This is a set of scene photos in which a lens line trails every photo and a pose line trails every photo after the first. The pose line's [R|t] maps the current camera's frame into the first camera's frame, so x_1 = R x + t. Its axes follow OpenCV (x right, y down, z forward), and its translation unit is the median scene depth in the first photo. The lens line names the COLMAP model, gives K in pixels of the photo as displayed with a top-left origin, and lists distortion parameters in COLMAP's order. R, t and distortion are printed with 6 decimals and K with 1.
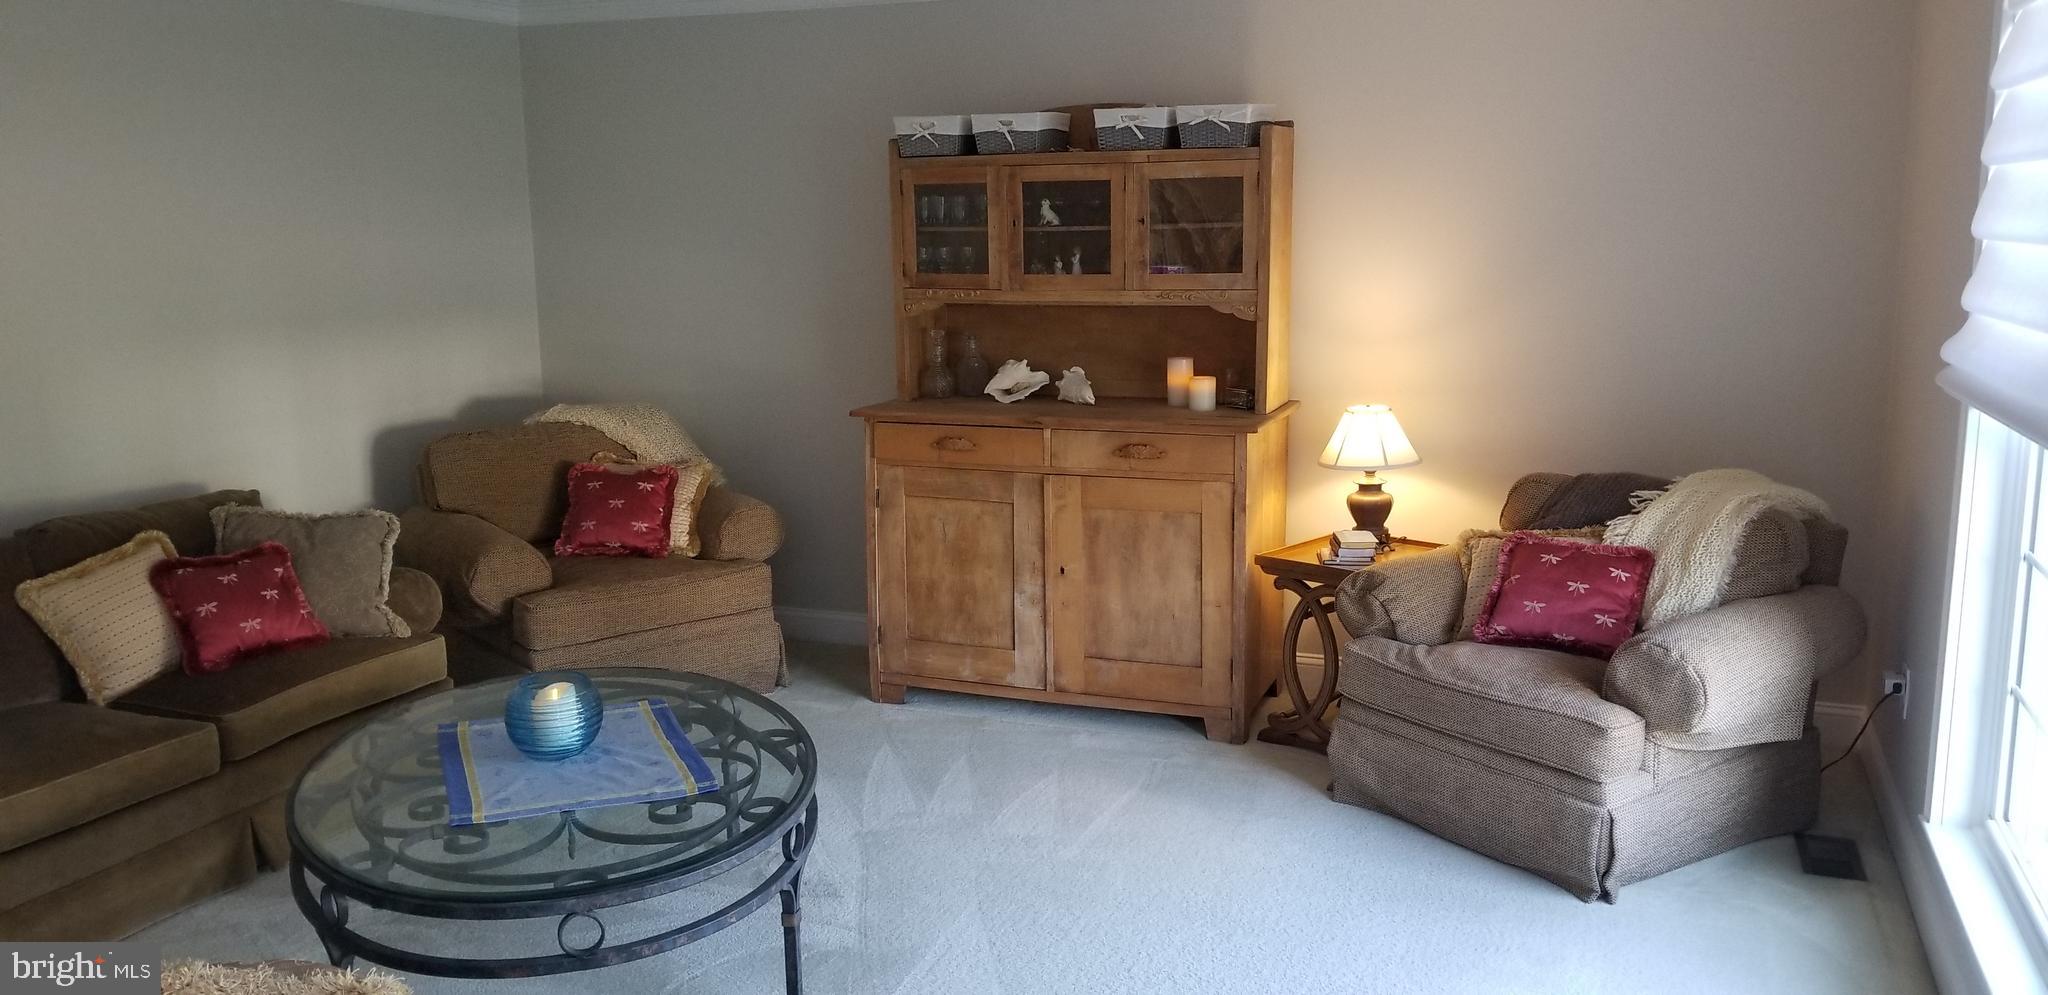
lens RADIAL K [[1555.6, 0, 1024.0], [0, 1555.6, 497.5], [0, 0, 1]] dist [0.076099, -0.157244]
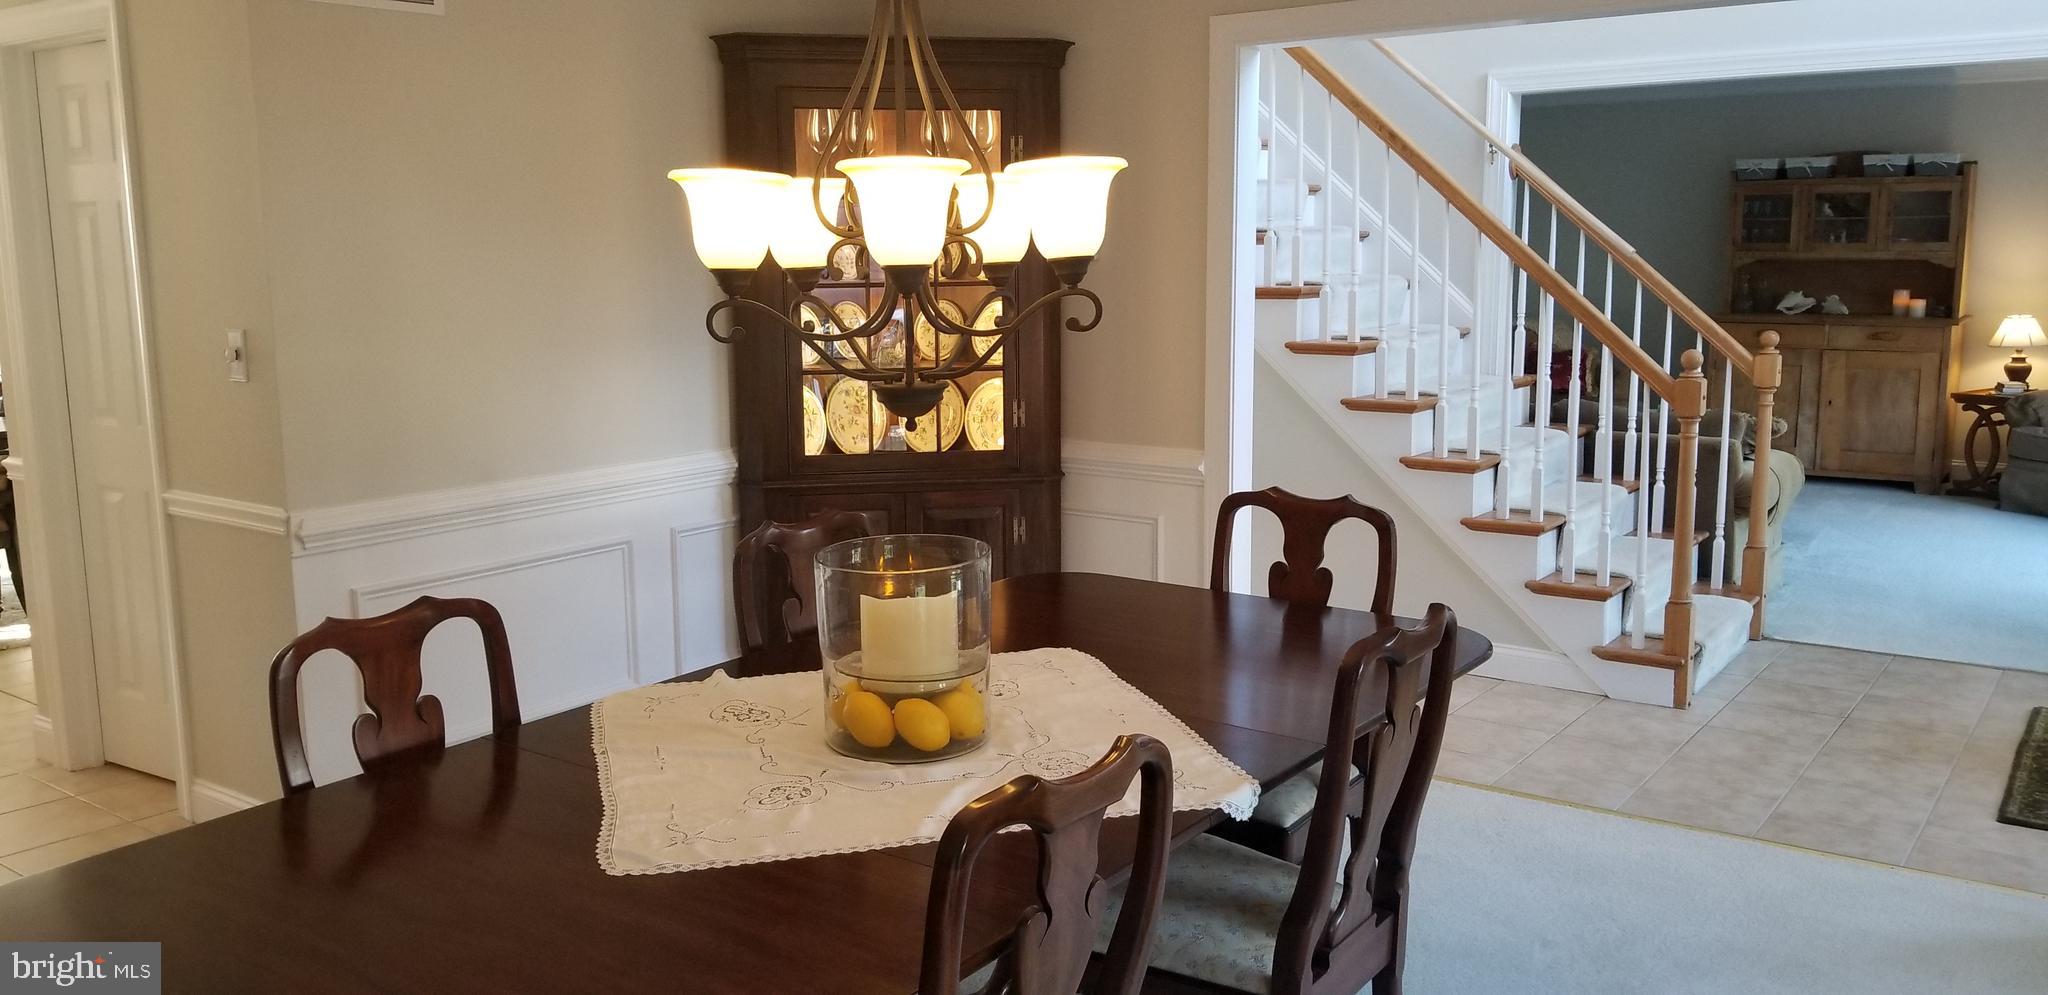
lens RADIAL K [[1577.7, 0, 988.5], [0, 1577.7, 486.2], [0, 0, 1]] dist [0.091716, -0.163351]
pose [[0.962531, 0.041303, -0.268006, -0.430639], [-0.045319, 0.998934, -0.008813, 0.211190], [0.267356, 0.020628, 0.963377, -1.109816]]
